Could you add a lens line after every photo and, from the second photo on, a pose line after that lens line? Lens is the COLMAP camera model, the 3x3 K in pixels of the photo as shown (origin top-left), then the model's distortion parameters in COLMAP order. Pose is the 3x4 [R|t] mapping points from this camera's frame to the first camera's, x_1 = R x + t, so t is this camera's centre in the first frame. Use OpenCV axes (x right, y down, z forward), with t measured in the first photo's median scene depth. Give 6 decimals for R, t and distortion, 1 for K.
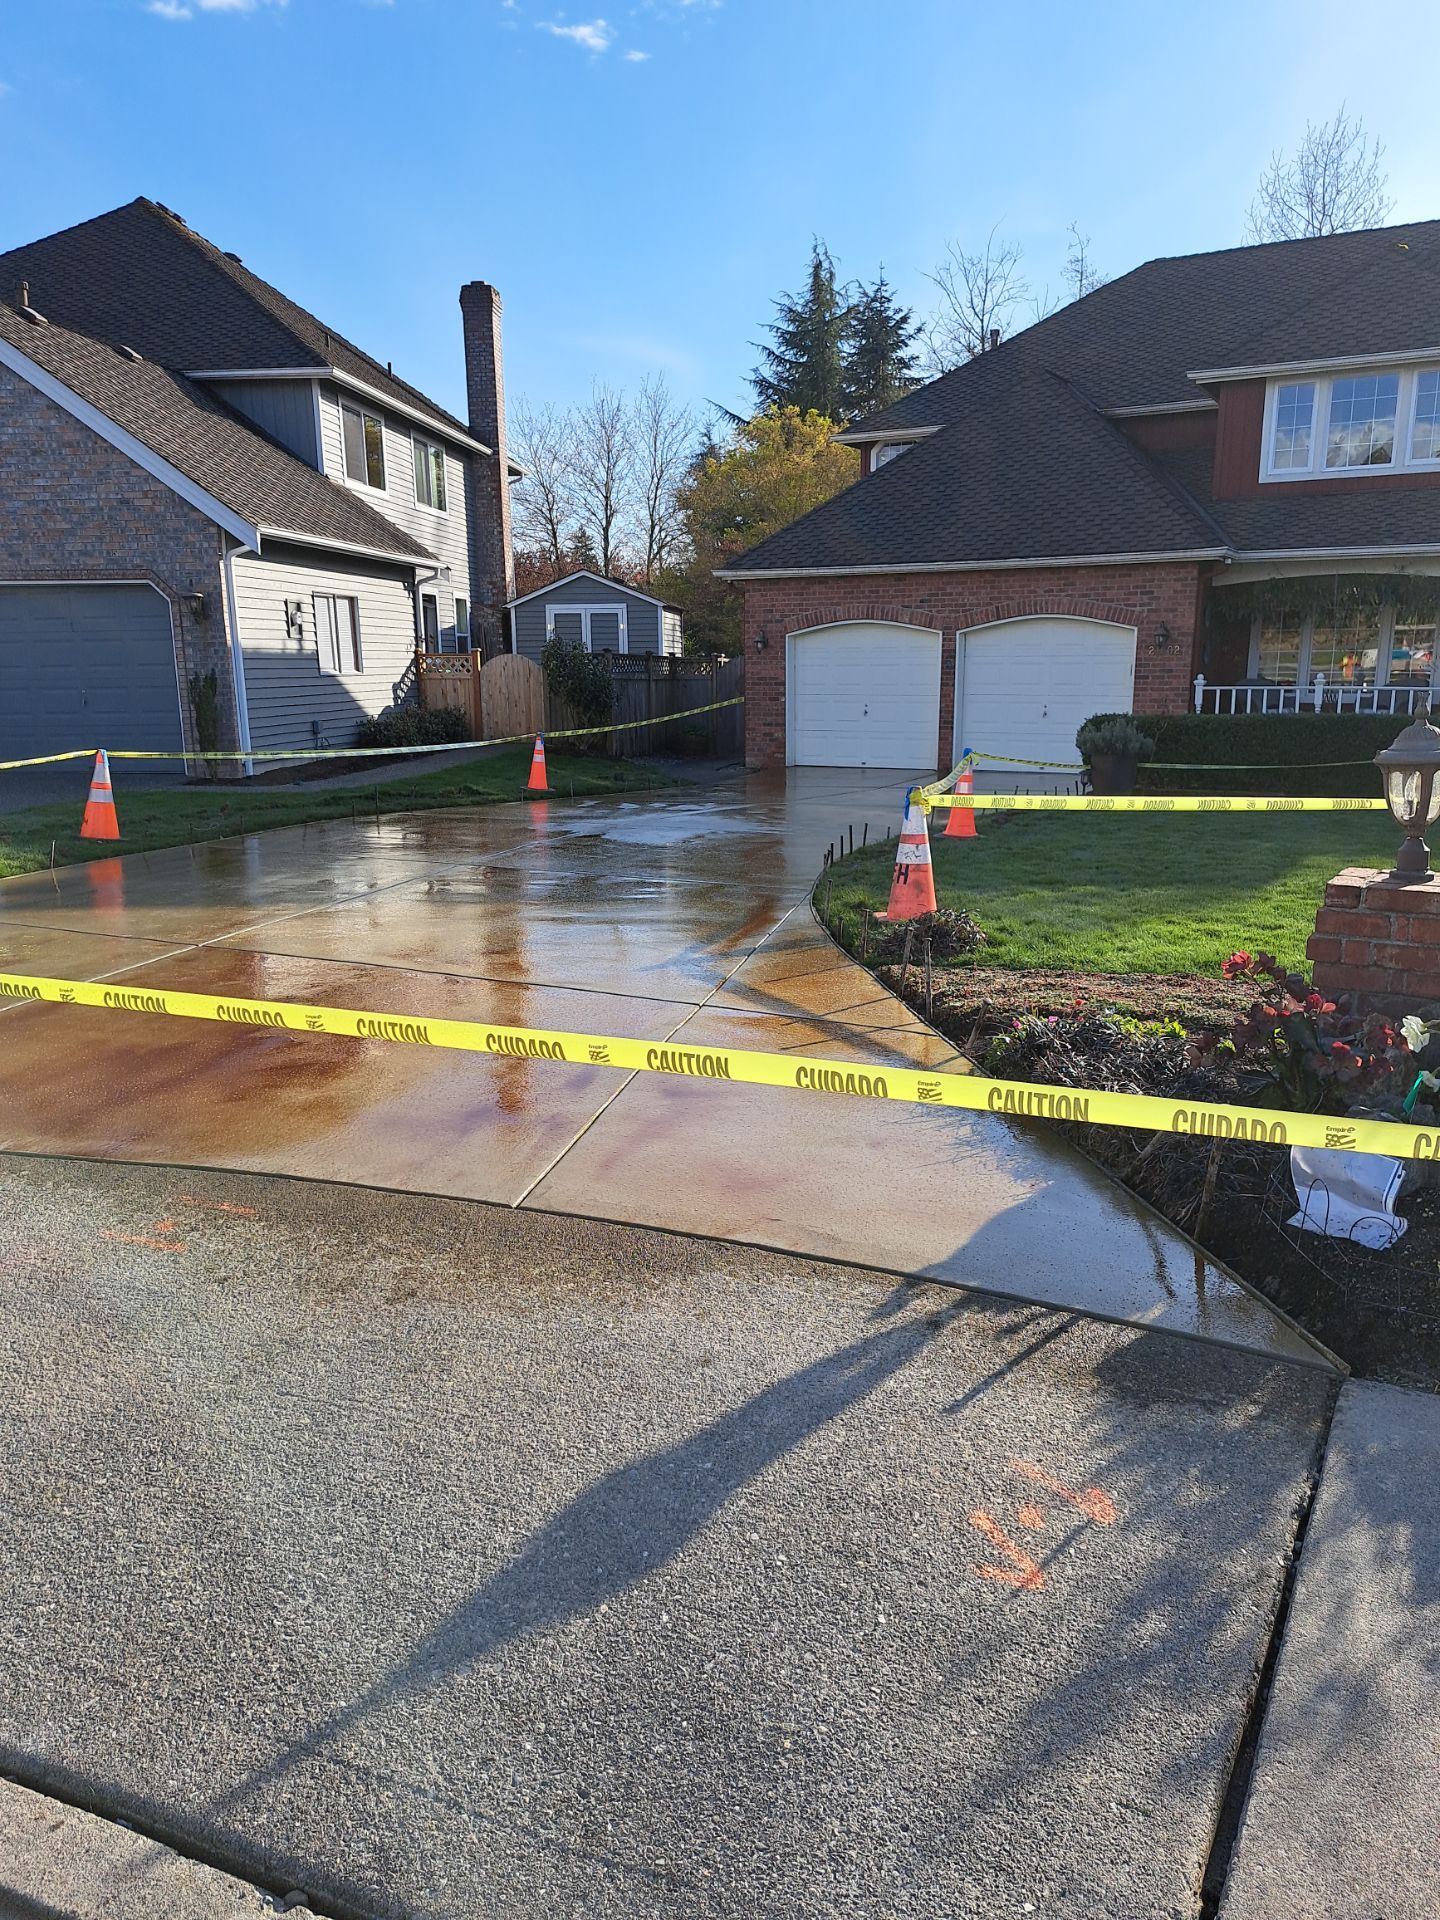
lens RADIAL K [[1363.4, 0, 720.0], [0, 1363.4, 960.0], [0, 0, 1]] dist [0.047998, -0.001880]
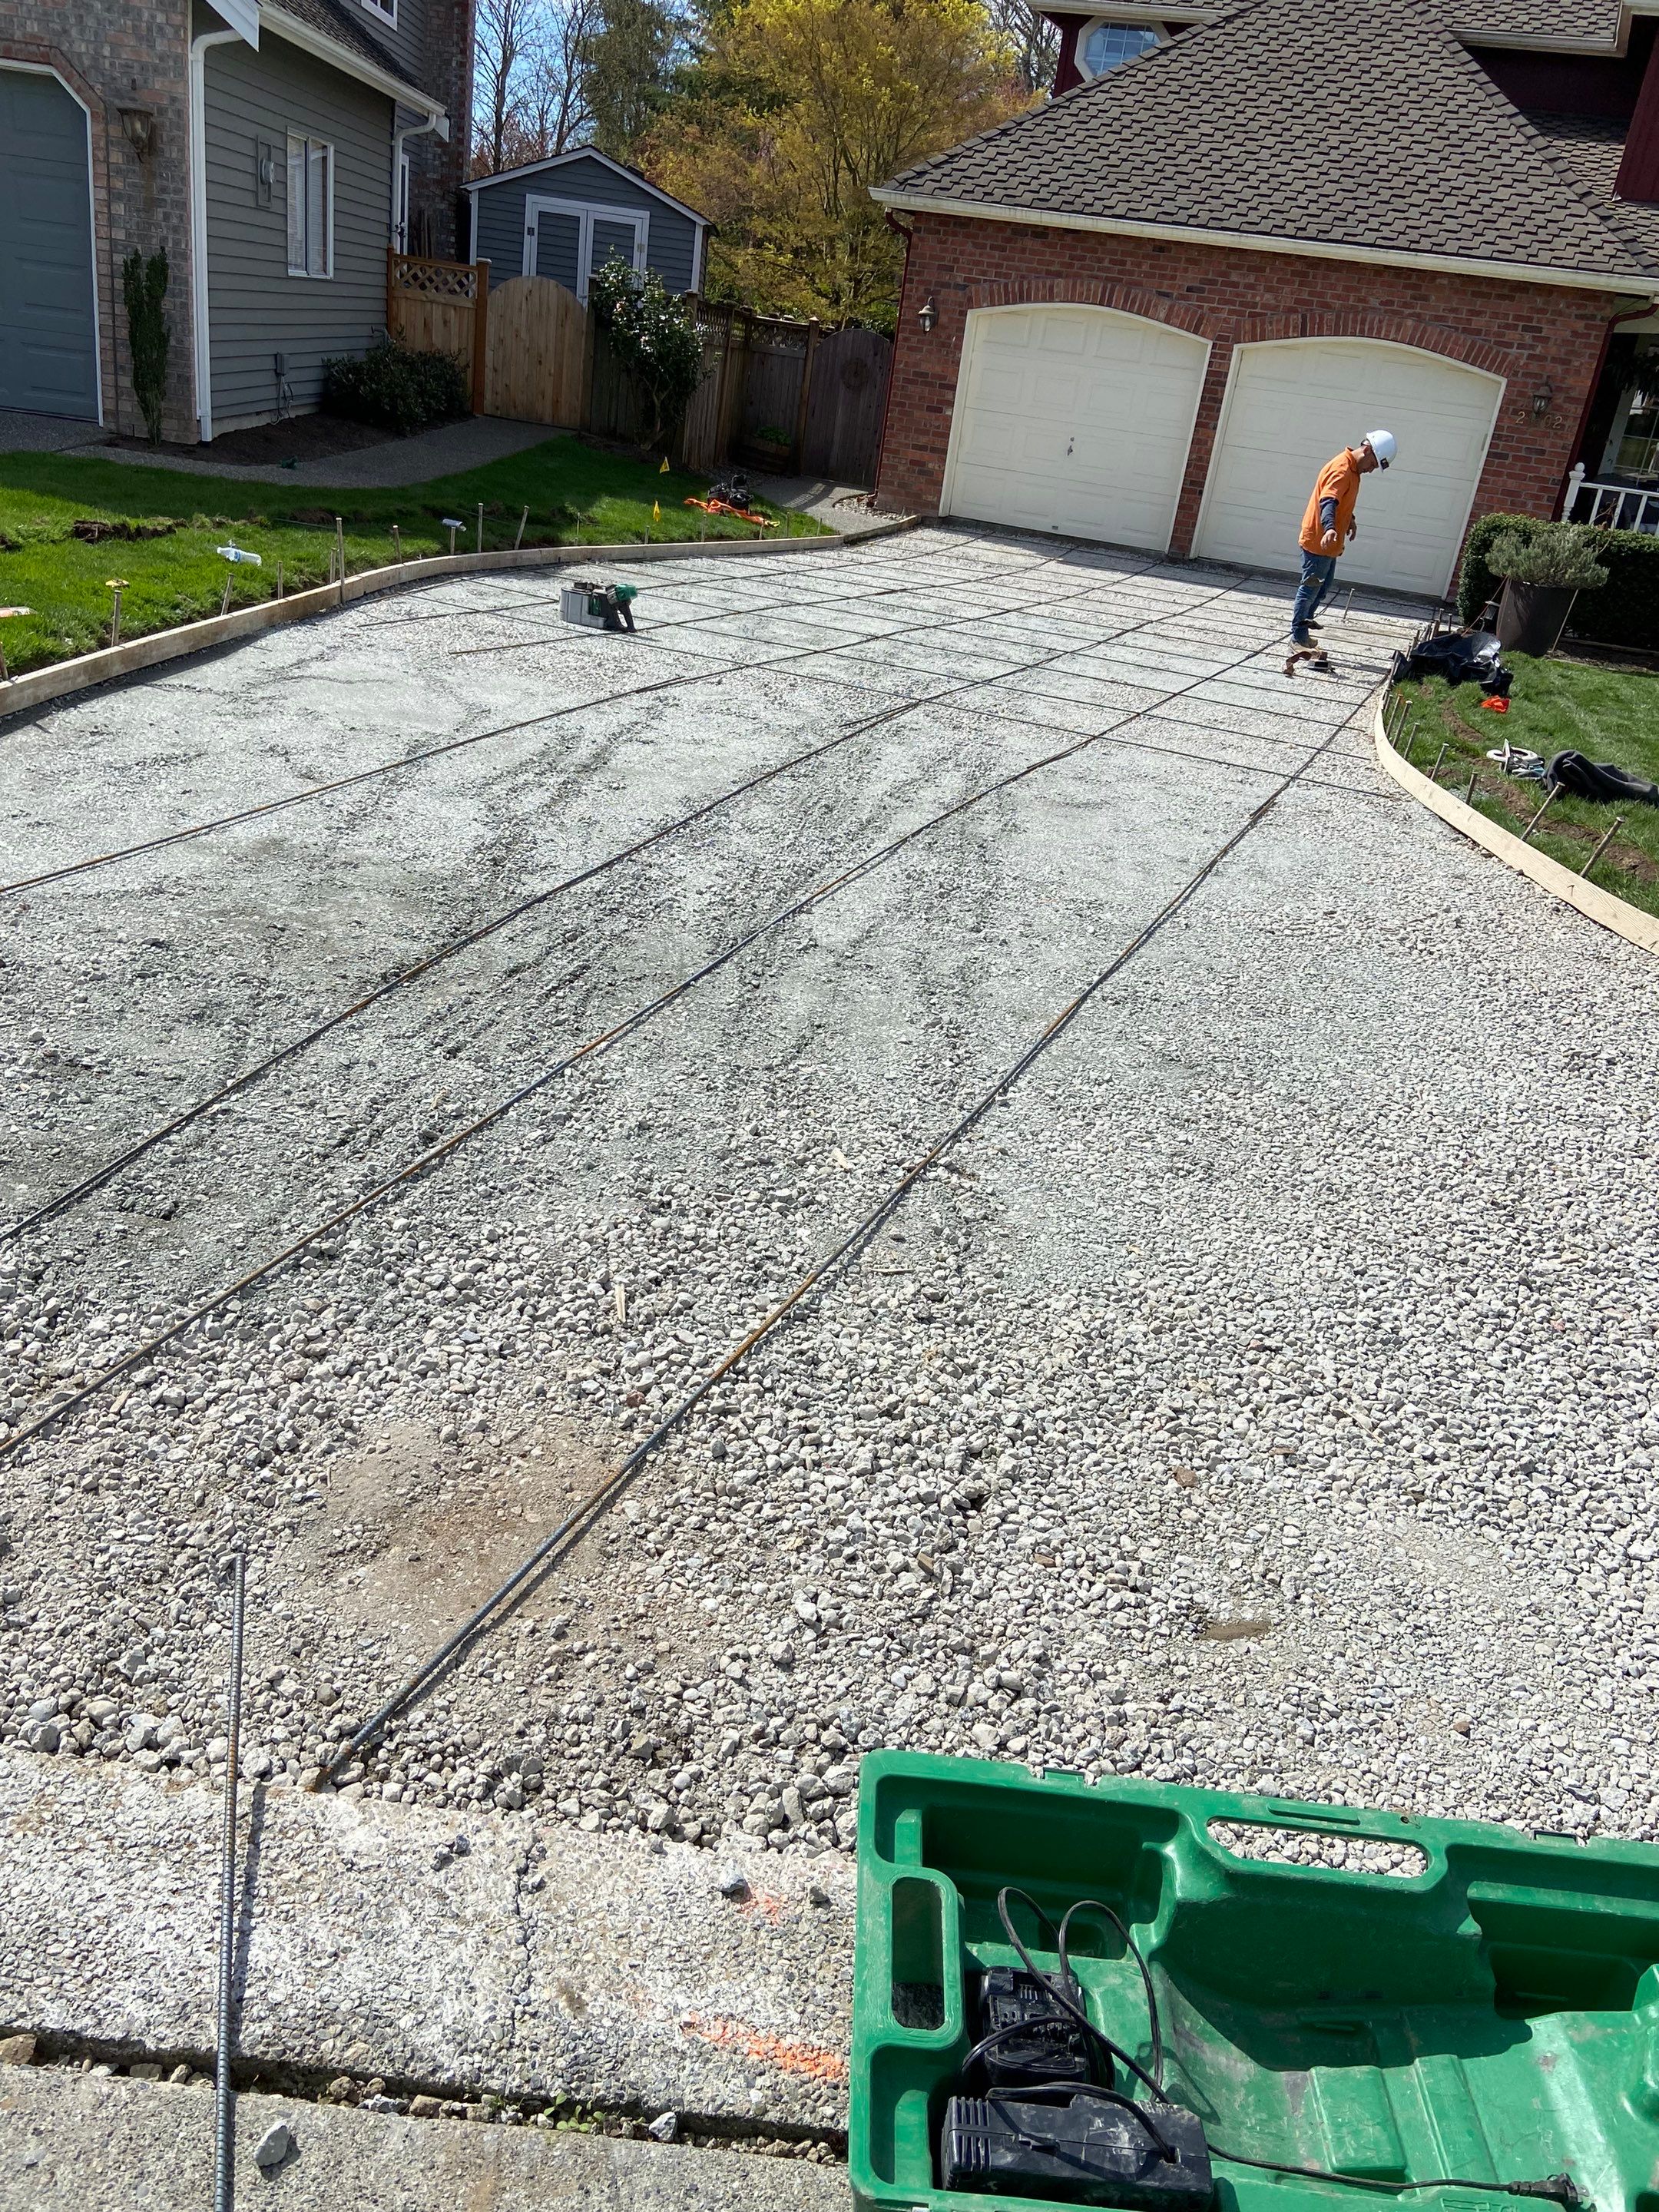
lens RADIAL K [[1701.9, 0, 839.6], [0, 1701.9, 1080.8], [0, 0, 1]] dist [0.095597, -0.122310]
pose [[0.983132, 0.073295, 0.167567, -0.112292], [-0.105359, 0.975861, 0.191300, -0.021755], [-0.149501, -0.205728, 0.967122, 0.100089]]
